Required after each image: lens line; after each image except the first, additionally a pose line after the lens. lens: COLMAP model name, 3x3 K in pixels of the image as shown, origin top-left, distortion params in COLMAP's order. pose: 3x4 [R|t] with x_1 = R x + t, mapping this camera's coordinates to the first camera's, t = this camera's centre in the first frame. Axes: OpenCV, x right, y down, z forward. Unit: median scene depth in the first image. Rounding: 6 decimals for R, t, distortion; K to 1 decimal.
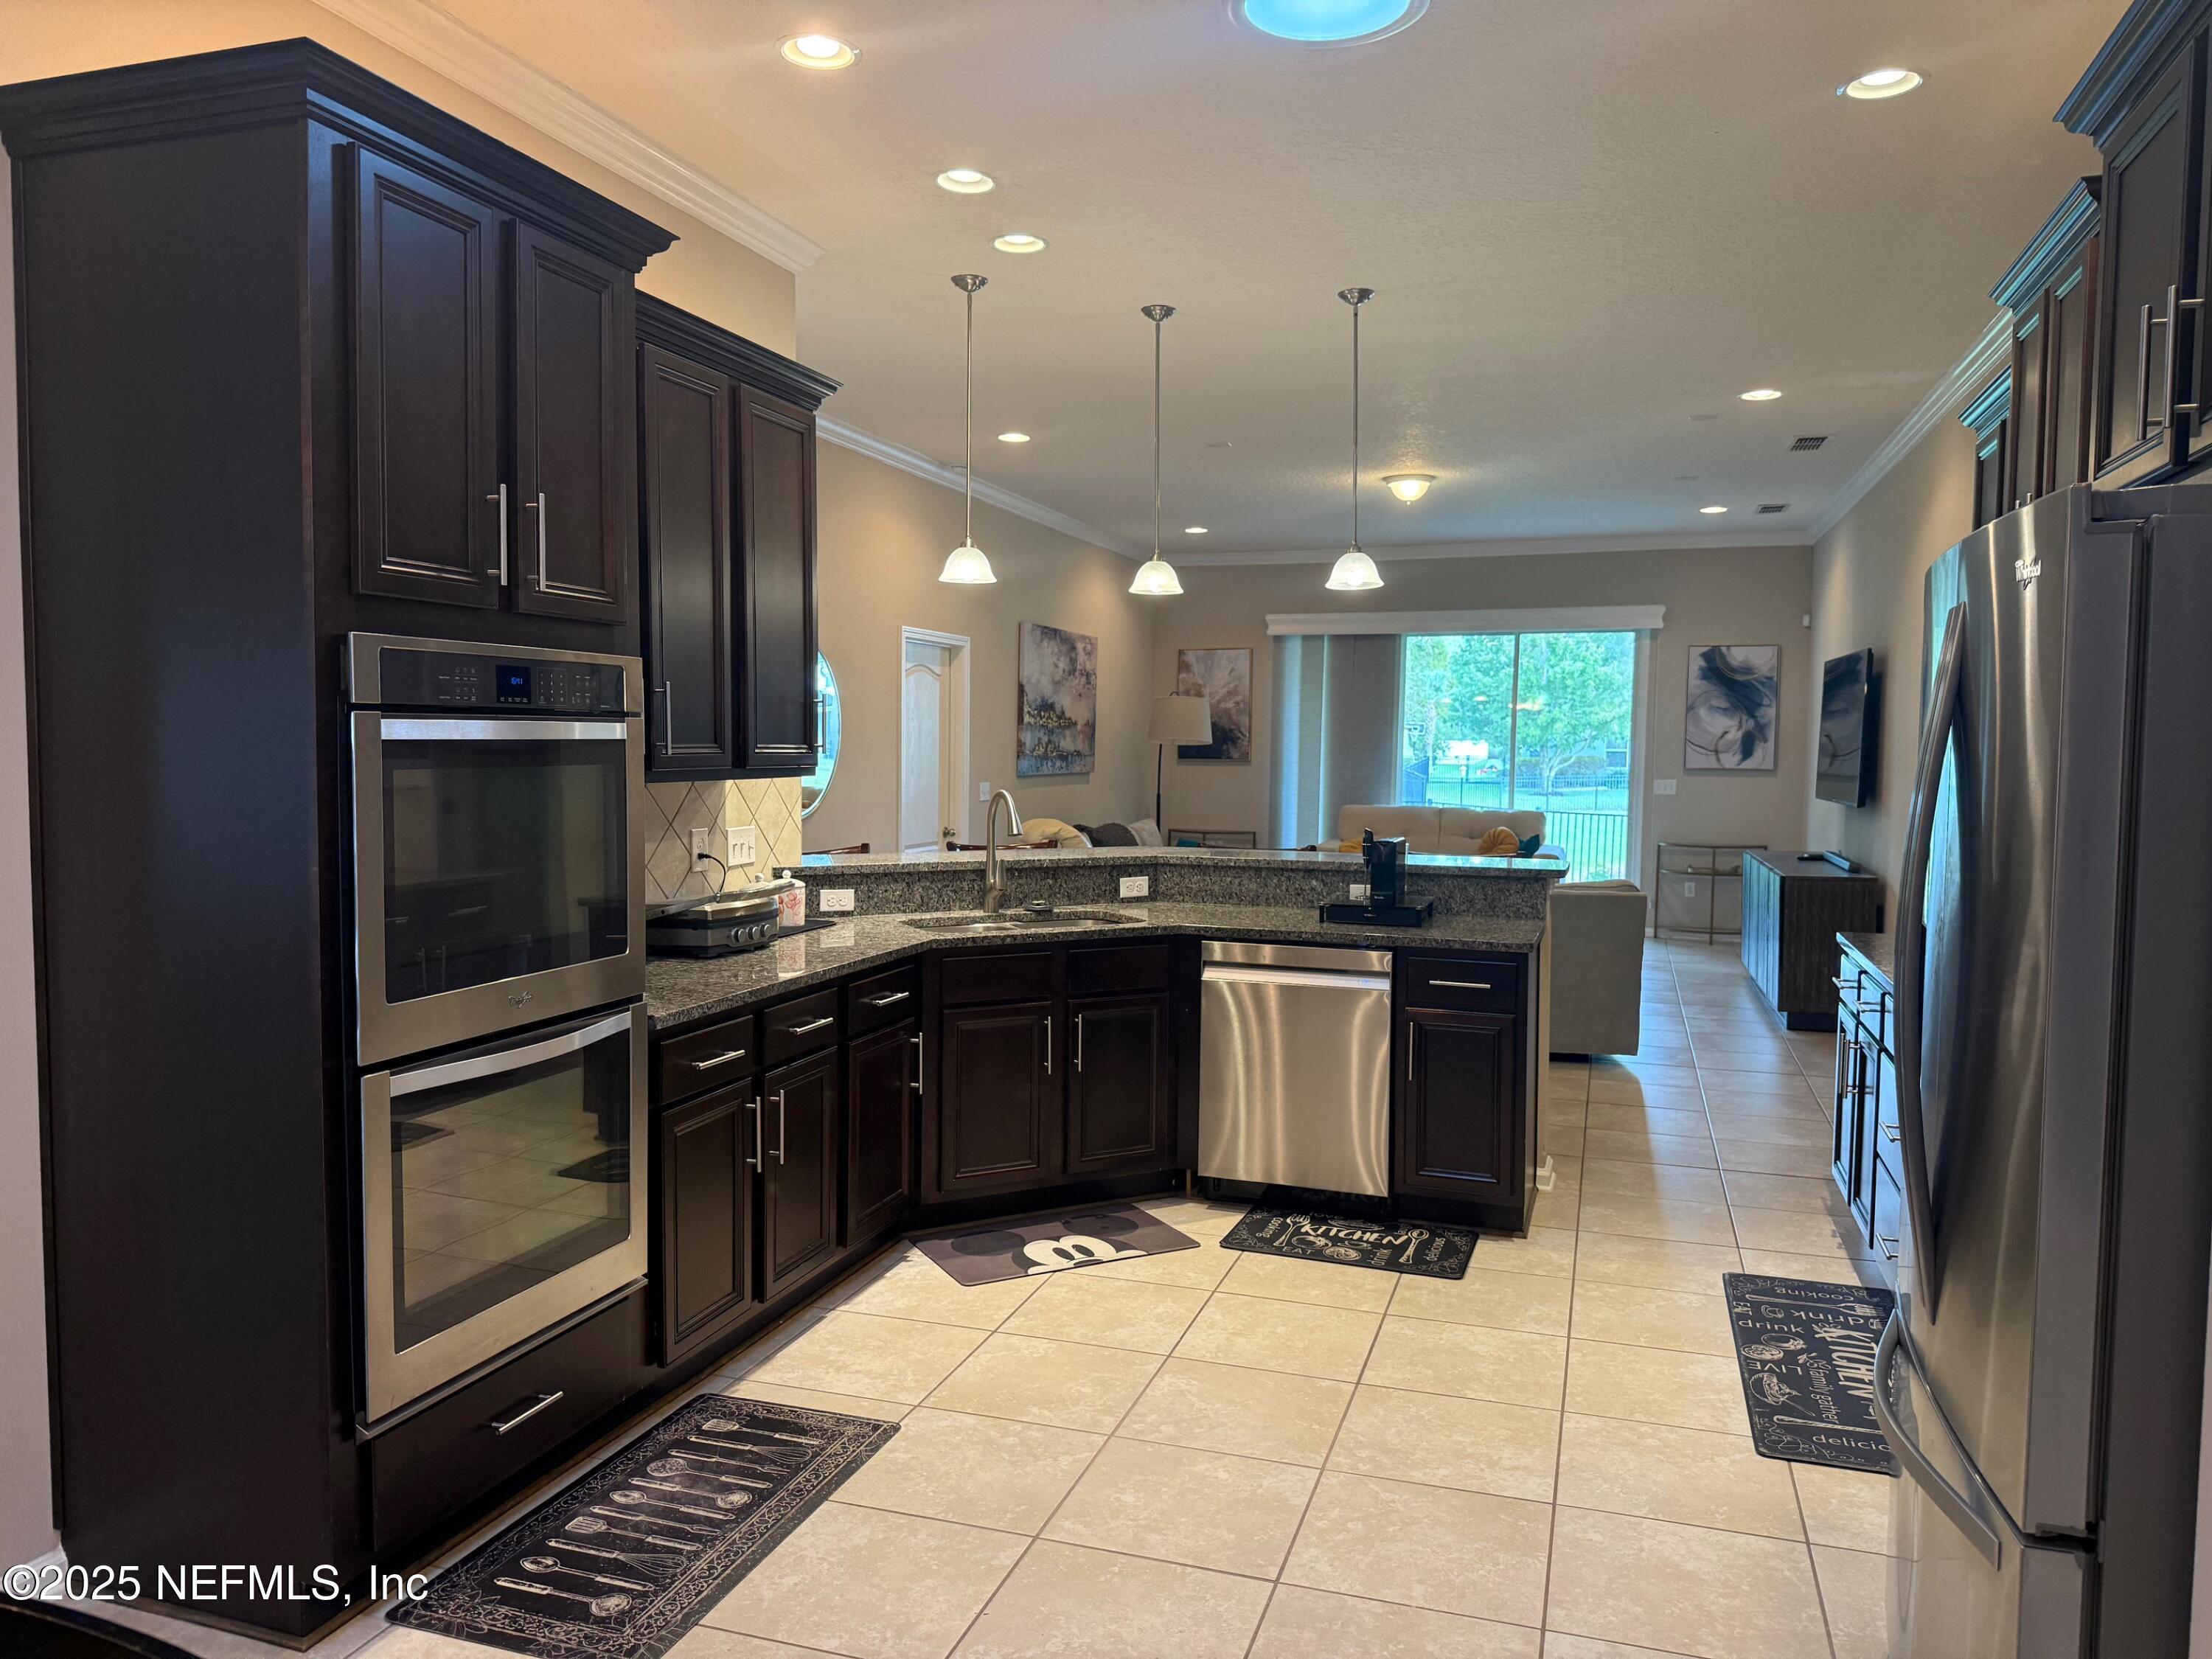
lens RADIAL K [[1563.0, 0, 1098.2], [0, 1563.0, 829.8], [0, 0, 1]] dist [0.160793, -0.260256]
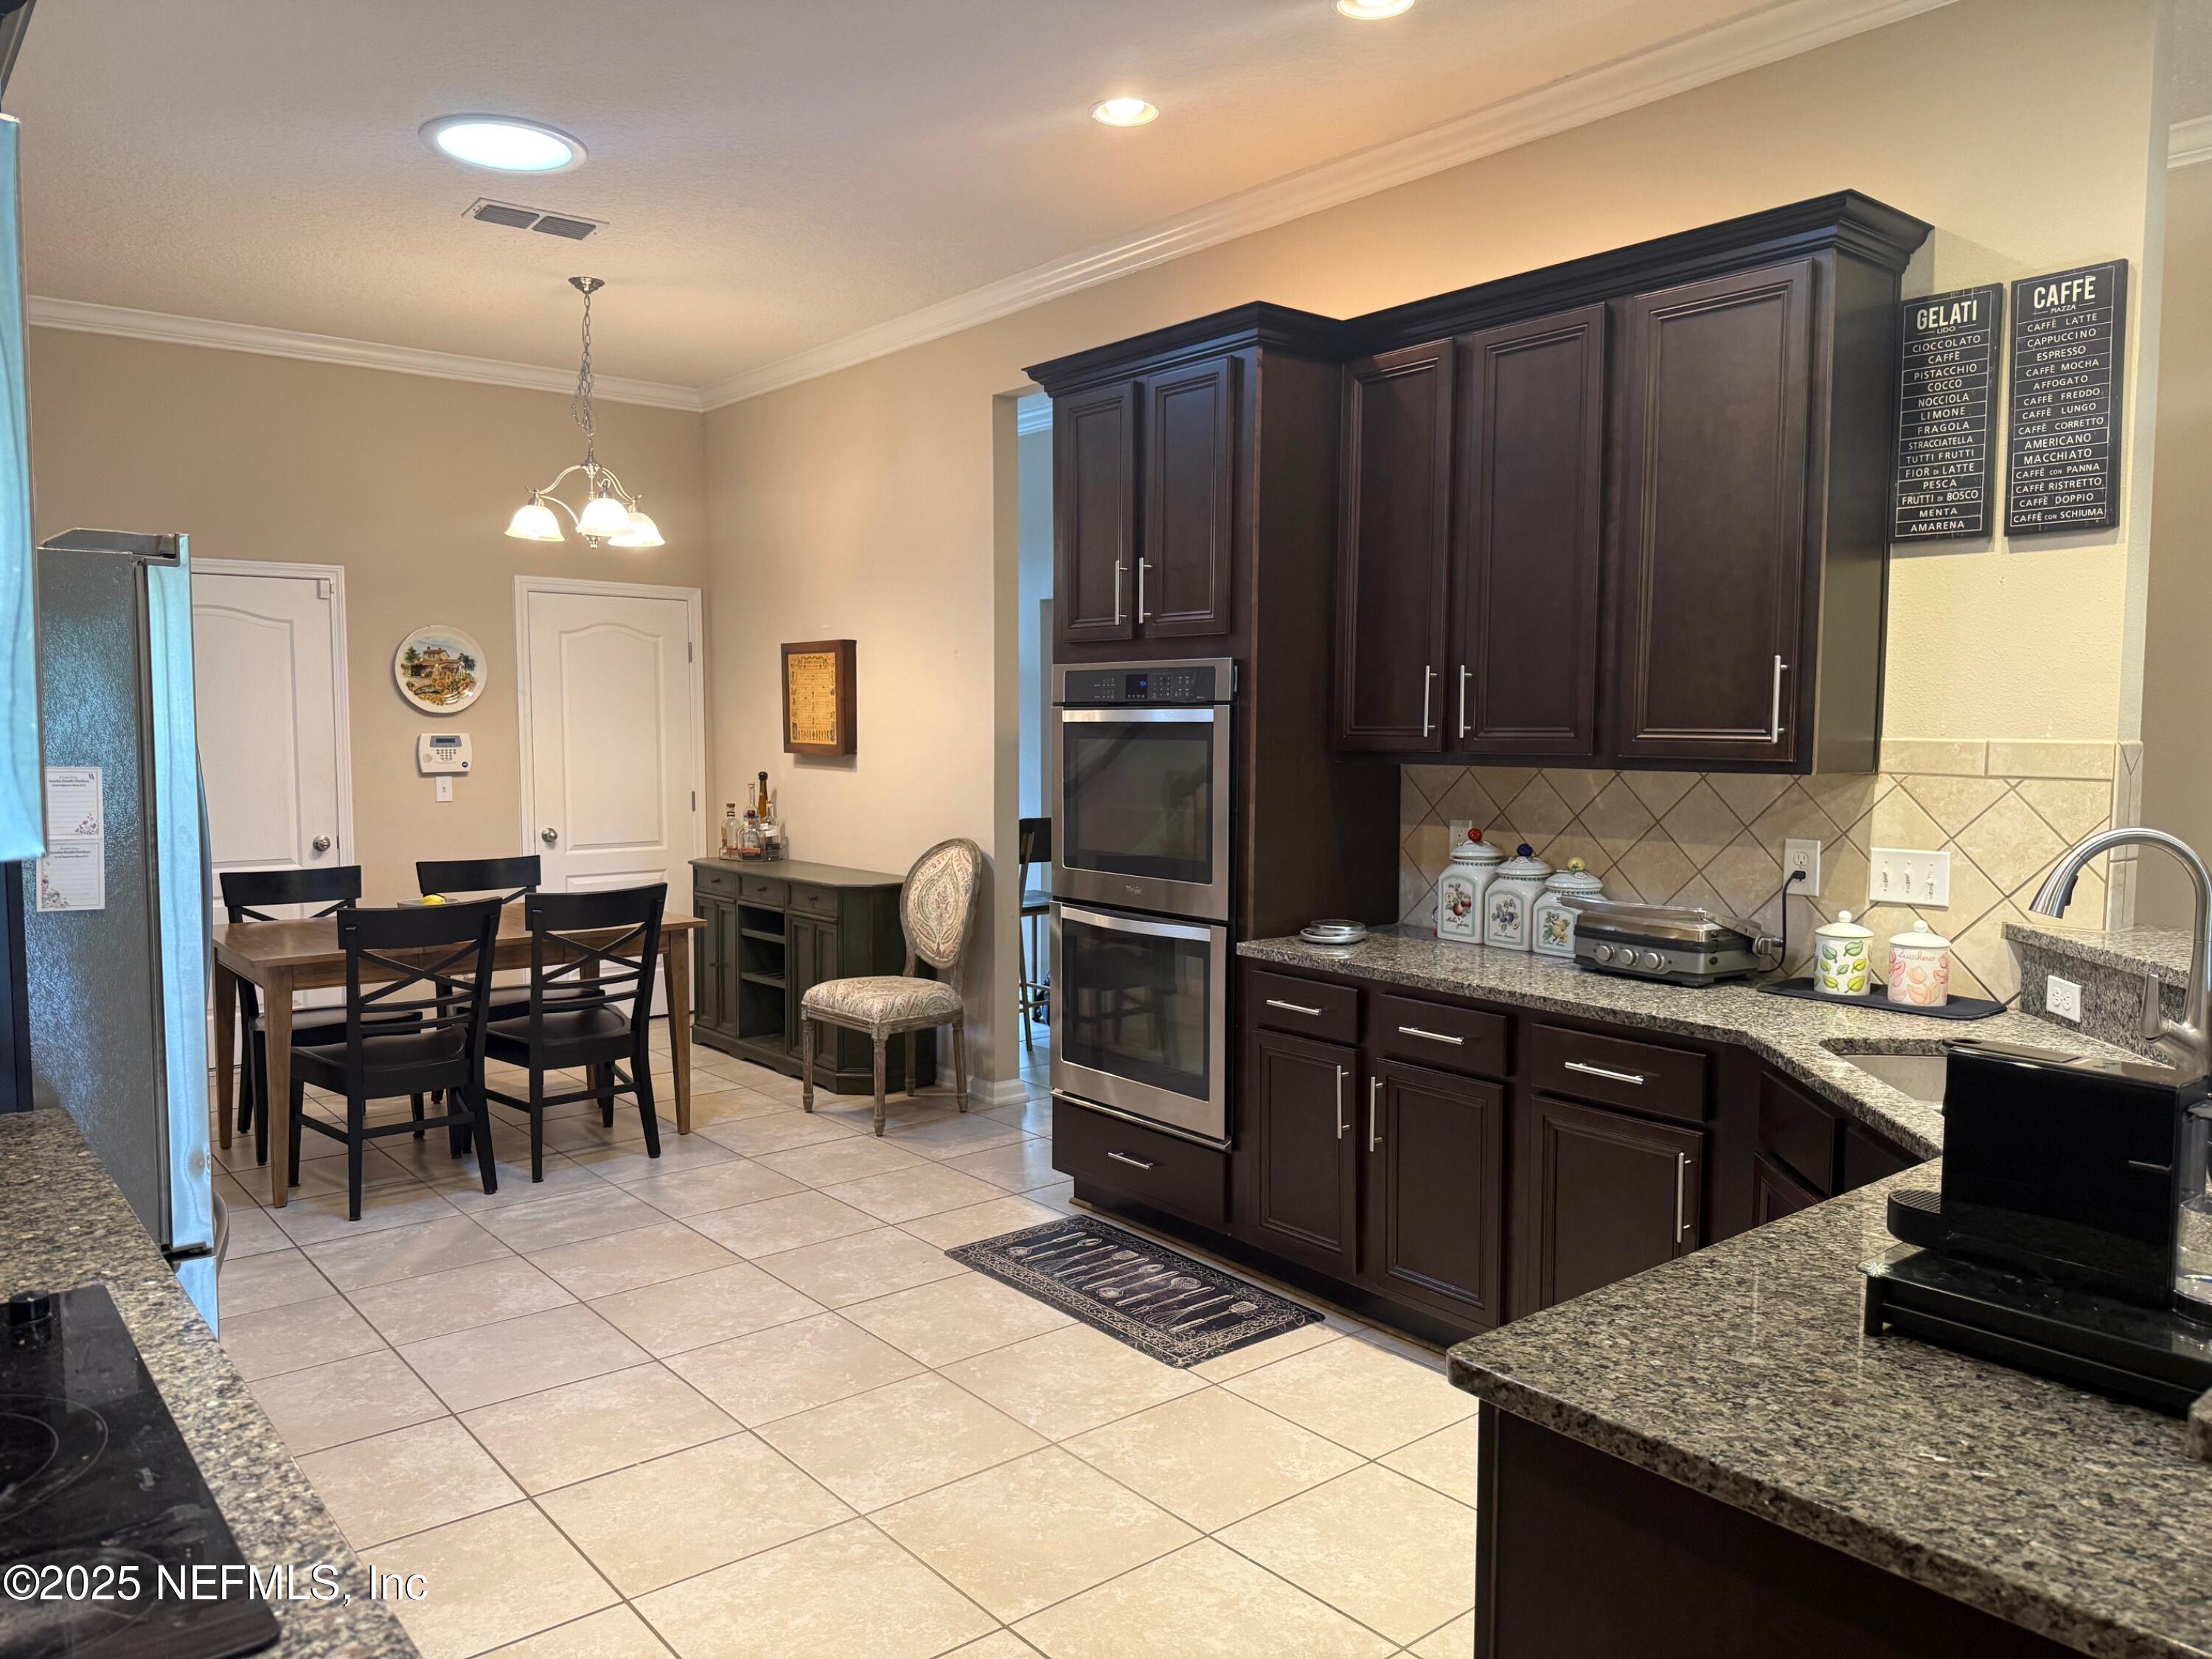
lens RADIAL K [[1563.0, 0, 1098.2], [0, 1563.0, 829.8], [0, 0, 1]] dist [0.160793, -0.260256]
pose [[-0.535535, 0.050609, -0.842995, 0.577619], [-0.057543, 0.993696, 0.096212, -0.059698], [0.842550, 0.100033, -0.529247, 1.099291]]
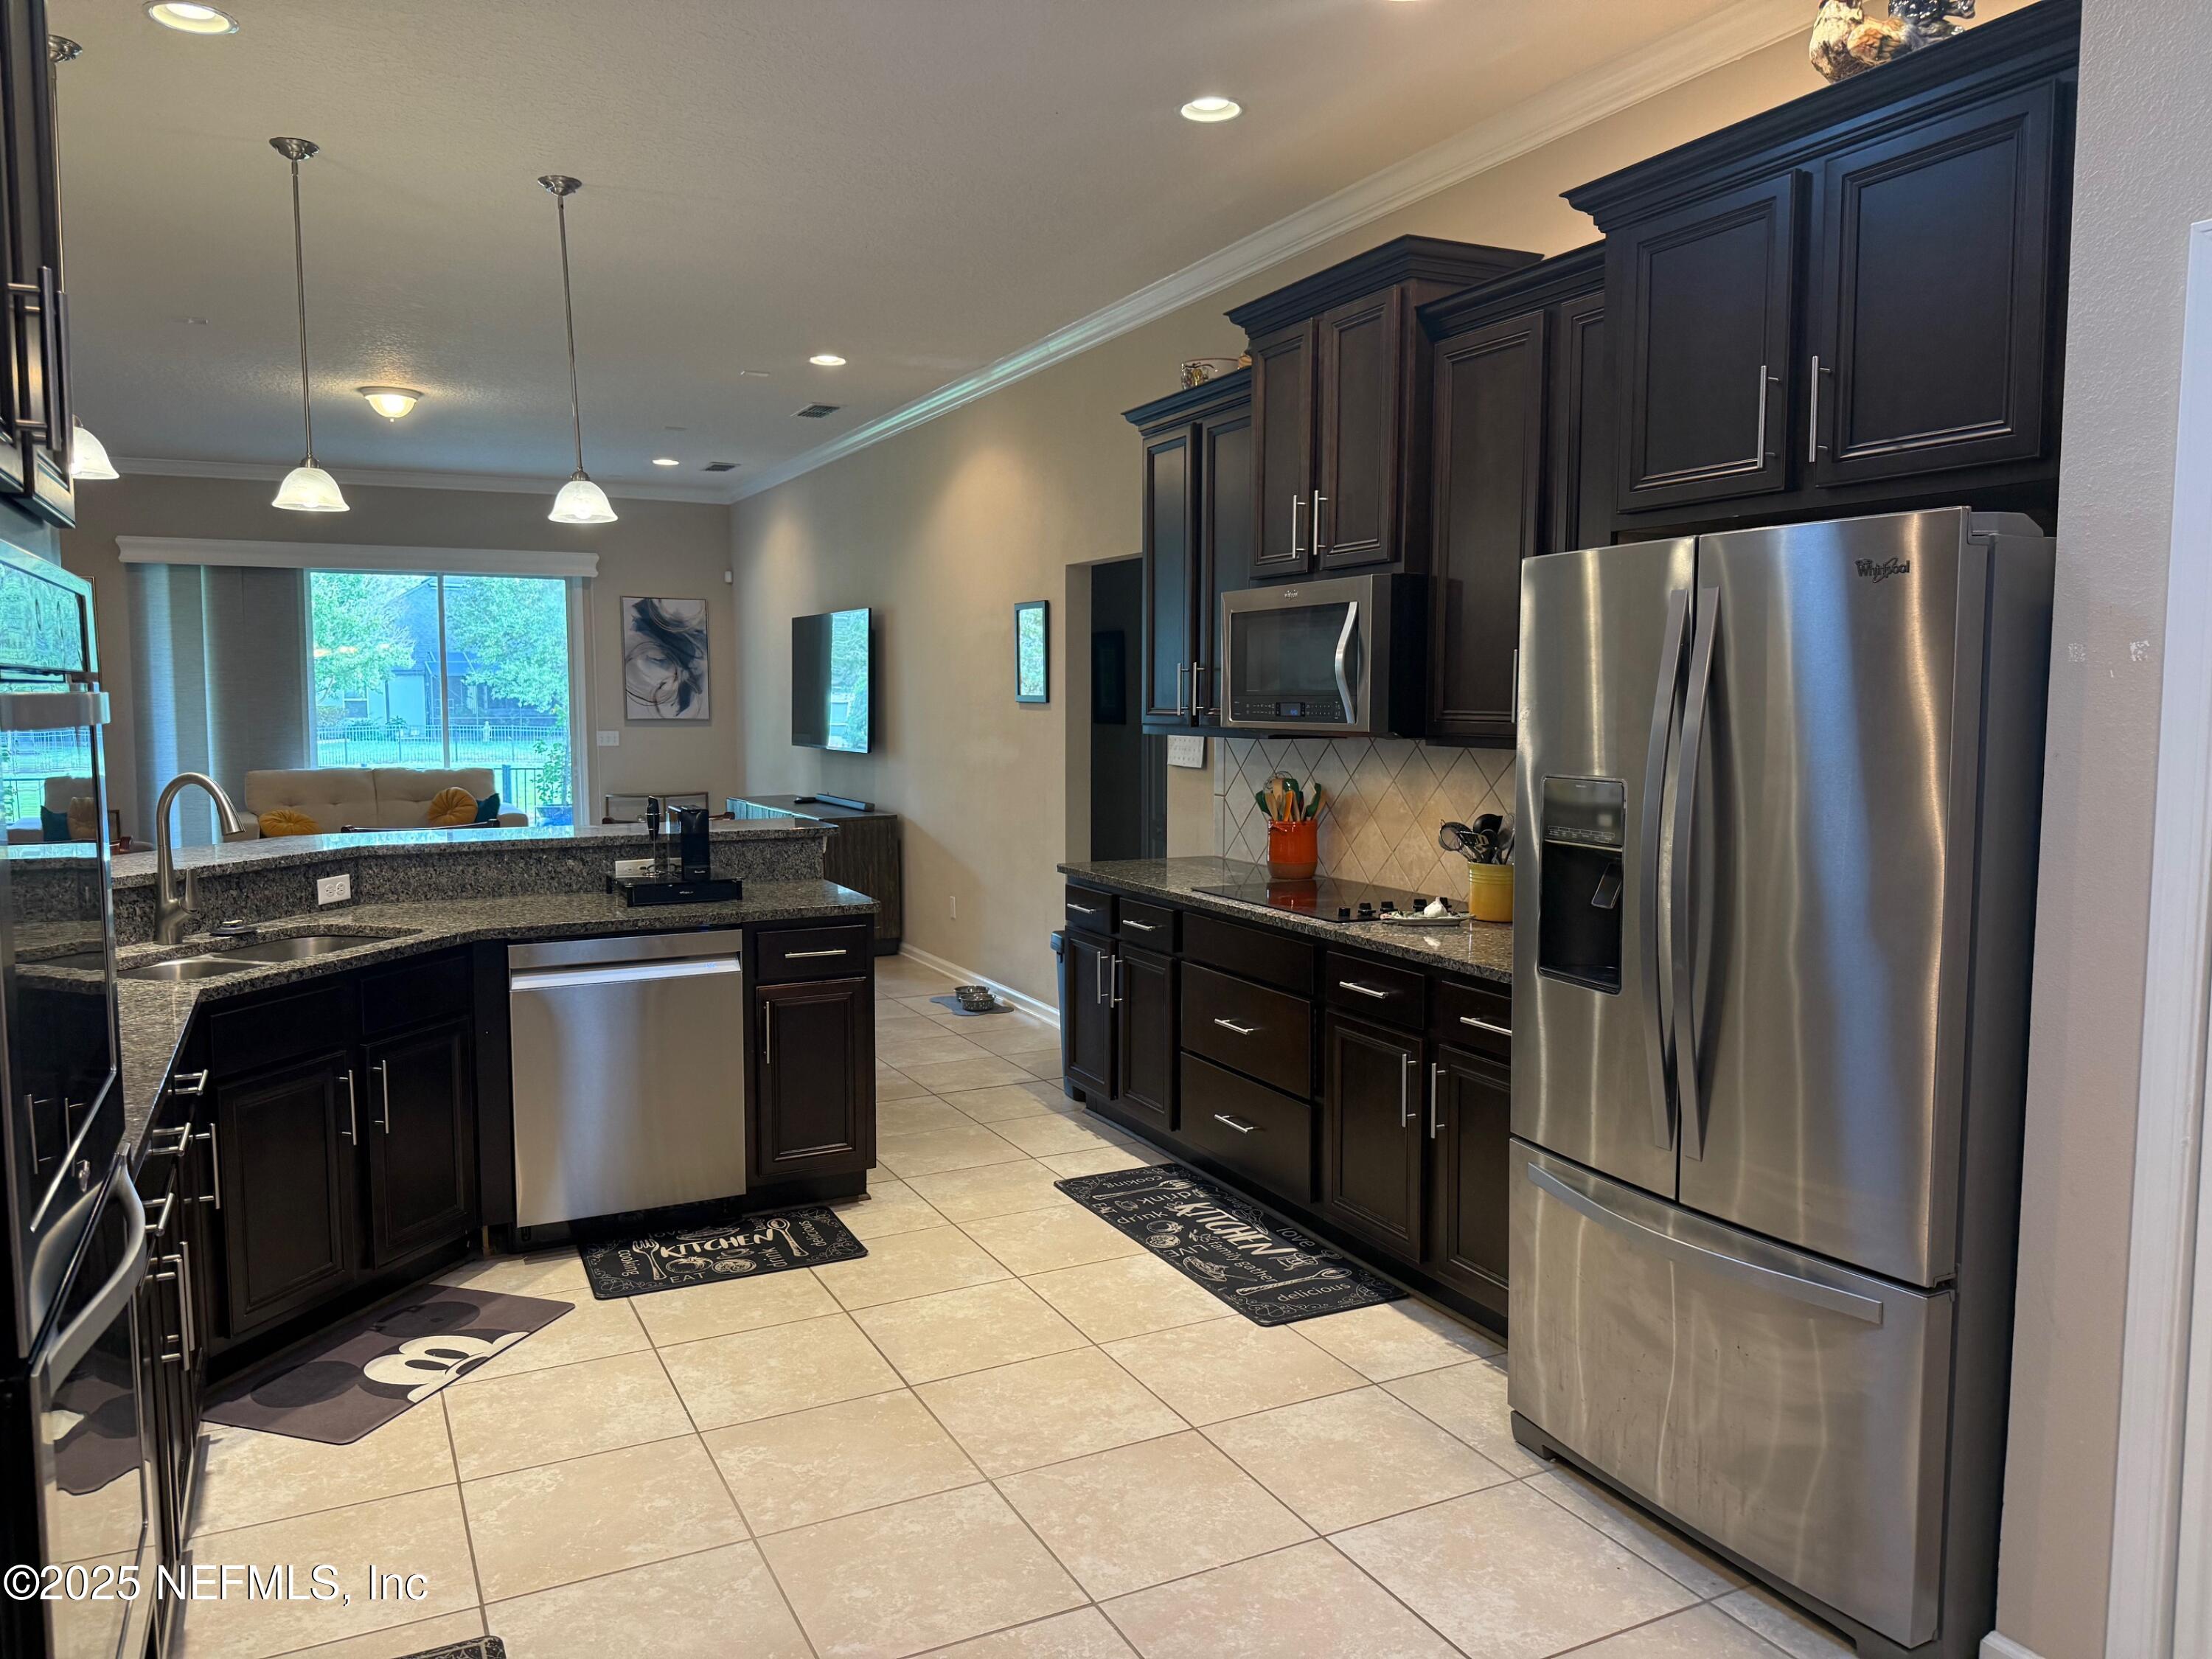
lens RADIAL K [[1563.0, 0, 1098.2], [0, 1563.0, 829.8], [0, 0, 1]] dist [0.160793, -0.260256]
pose [[0.711001, -0.073212, 0.699369, -0.311772], [0.050021, 0.997312, 0.053548, -0.019706], [-0.701410, -0.003089, 0.712752, 0.202611]]
